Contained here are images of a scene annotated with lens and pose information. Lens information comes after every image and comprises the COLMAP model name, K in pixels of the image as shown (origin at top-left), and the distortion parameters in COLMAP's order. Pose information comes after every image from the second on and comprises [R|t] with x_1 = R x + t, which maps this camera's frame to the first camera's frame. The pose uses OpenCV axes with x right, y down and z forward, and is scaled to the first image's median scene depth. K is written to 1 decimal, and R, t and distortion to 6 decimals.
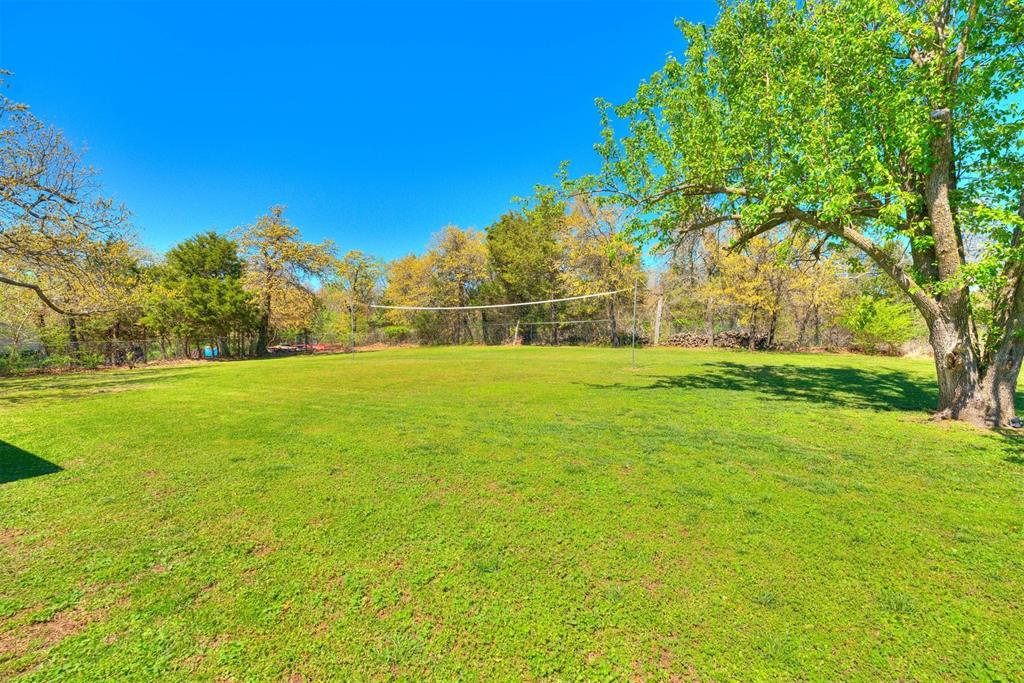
lens RADIAL K [[427.0, 0, 509.6], [0, 427.0, 340.3], [0, 0, 1]] dist [-0.001253, -0.000066]
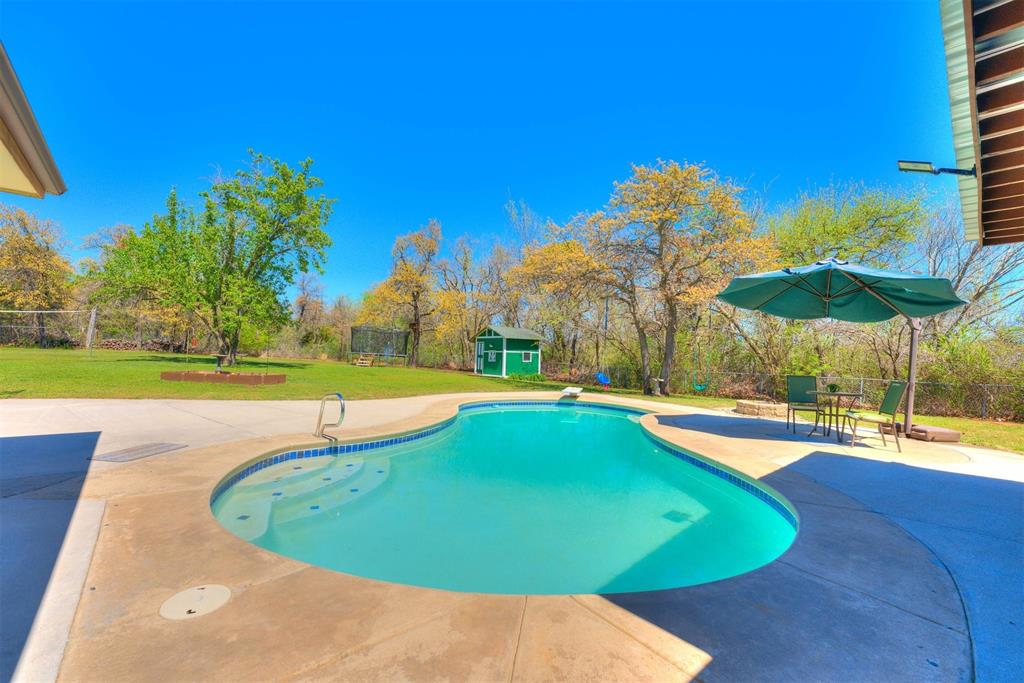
lens RADIAL K [[427.0, 0, 510.2], [0, 427.0, 342.8], [0, 0, 1]] dist [-0.001253, -0.000066]
pose [[0.387587, 0.041925, 0.920879, -0.344673], [-0.019096, 0.999116, -0.037450, 0.021211], [-0.921635, -0.003070, 0.388045, -0.662467]]
